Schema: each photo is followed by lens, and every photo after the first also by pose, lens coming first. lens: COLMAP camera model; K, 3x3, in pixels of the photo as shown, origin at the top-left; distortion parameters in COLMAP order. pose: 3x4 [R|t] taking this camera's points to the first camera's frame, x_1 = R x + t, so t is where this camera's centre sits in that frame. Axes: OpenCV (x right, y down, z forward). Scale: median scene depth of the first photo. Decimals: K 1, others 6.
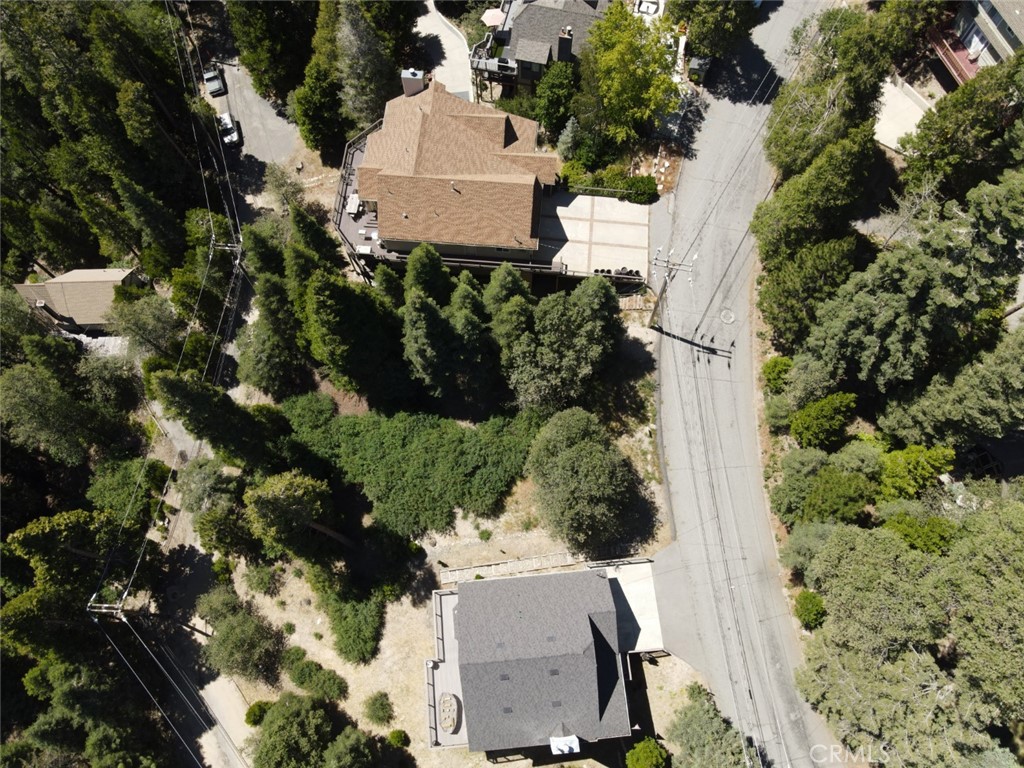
lens RADIAL K [[730.4, 0, 507.2], [0, 730.4, 391.0], [0, 0, 1]] dist [-0.000675, 0.008289]
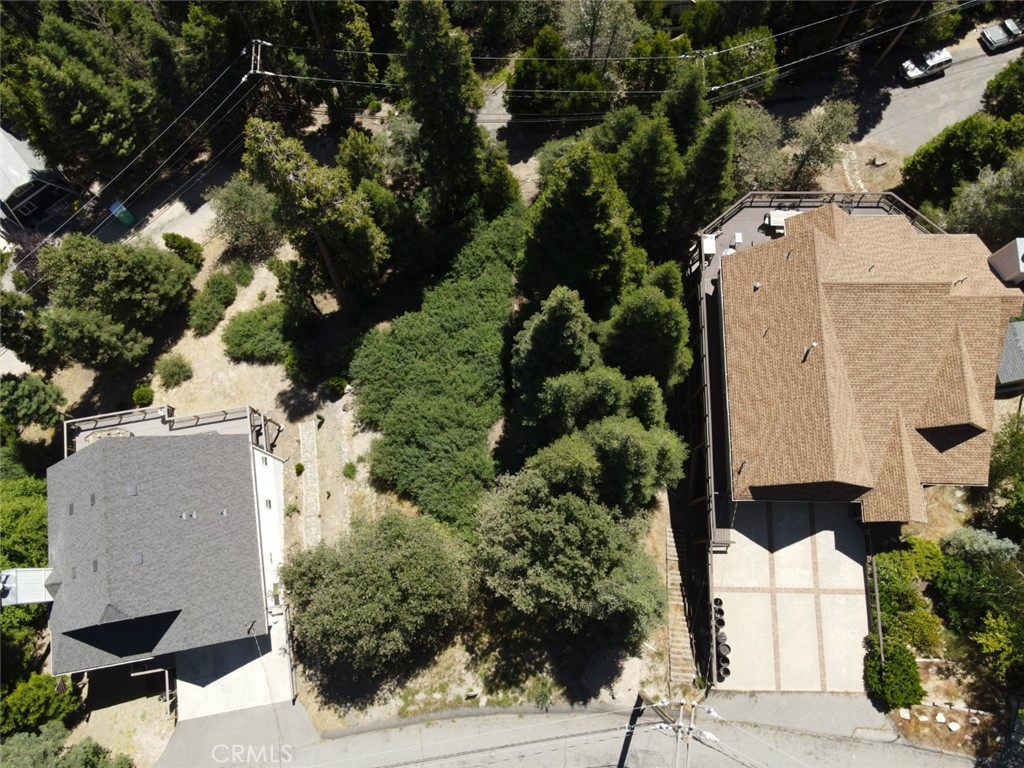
lens RADIAL K [[737.8, 0, 508.3], [0, 737.8, 392.6], [0, 0, 1]] dist [-0.006473, 0.036195]
pose [[0.077343, 0.974259, -0.211750, 0.066785], [-0.932580, 0.145802, 0.330206, -0.224991], [0.352579, 0.171935, 0.919851, 0.327741]]
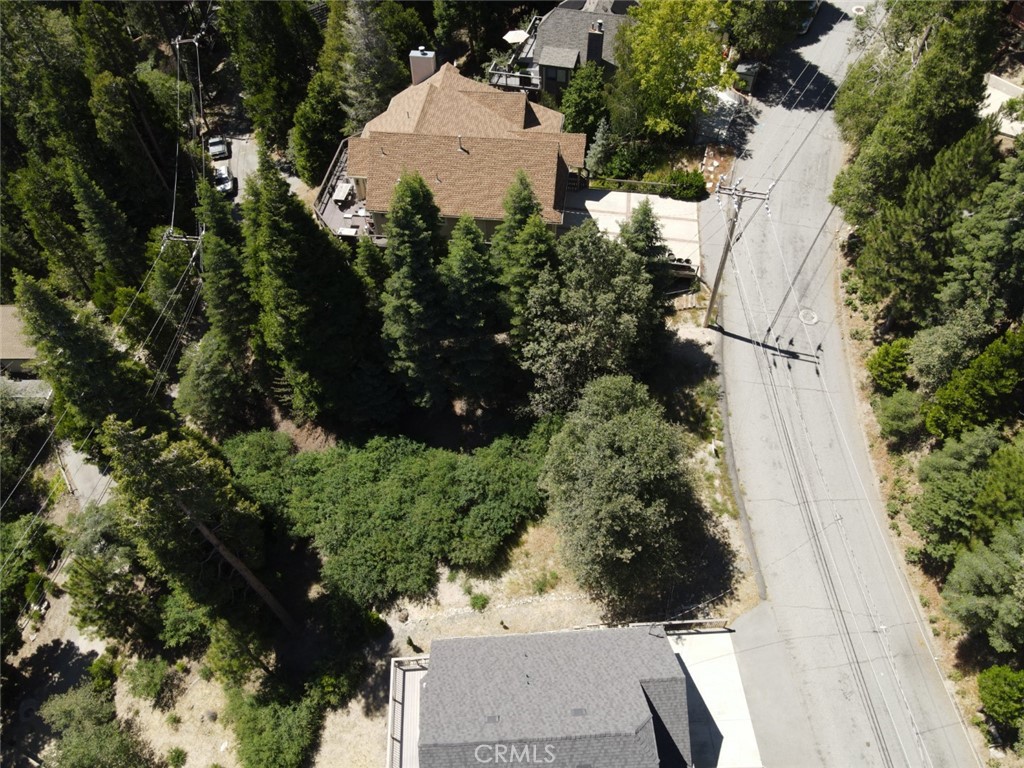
lens RADIAL K [[737.8, 0, 508.3], [0, 737.8, 392.6], [0, 0, 1]] dist [-0.006473, 0.036195]
pose [[0.999230, 0.029785, -0.025540, 0.008600], [-0.036367, 0.947419, -0.317924, 0.228172], [0.014728, 0.318608, 0.947772, 0.281088]]
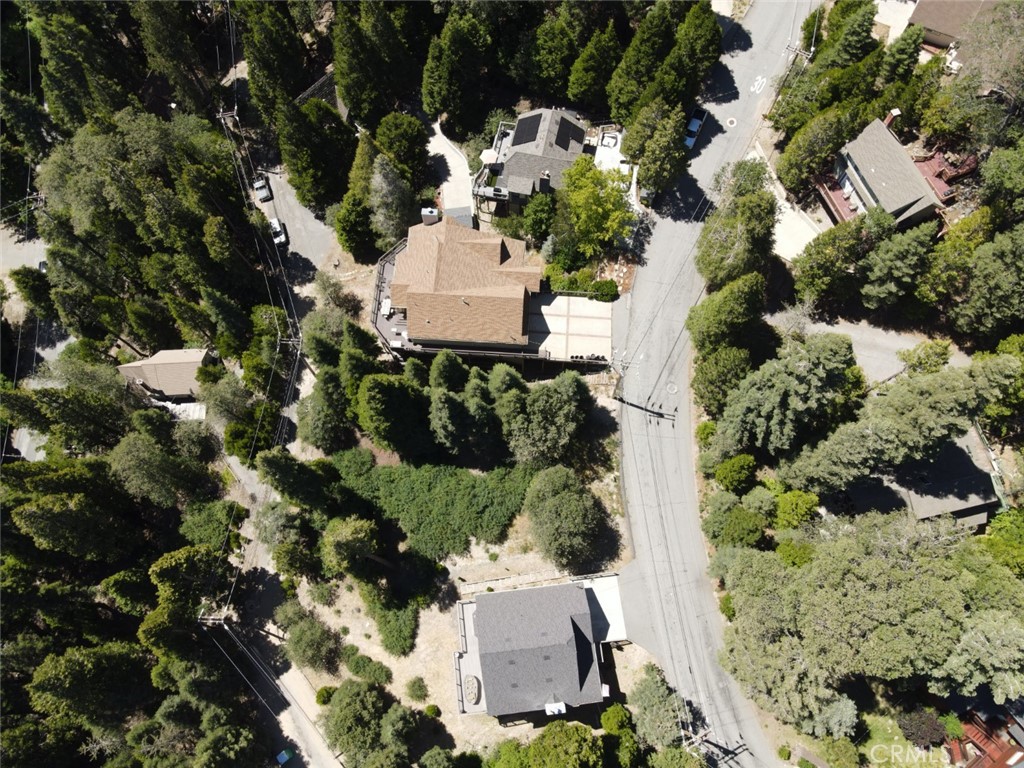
lens RADIAL K [[722.7, 0, 506.5], [0, 722.7, 392.6], [0, 0, 1]] dist [-0.005743, 0.002887]
pose [[0.999665, -0.025007, 0.006641, -0.007596], [0.024951, 0.999653, 0.008391, -0.111052], [-0.006848, -0.008222, 0.999943, -0.307763]]
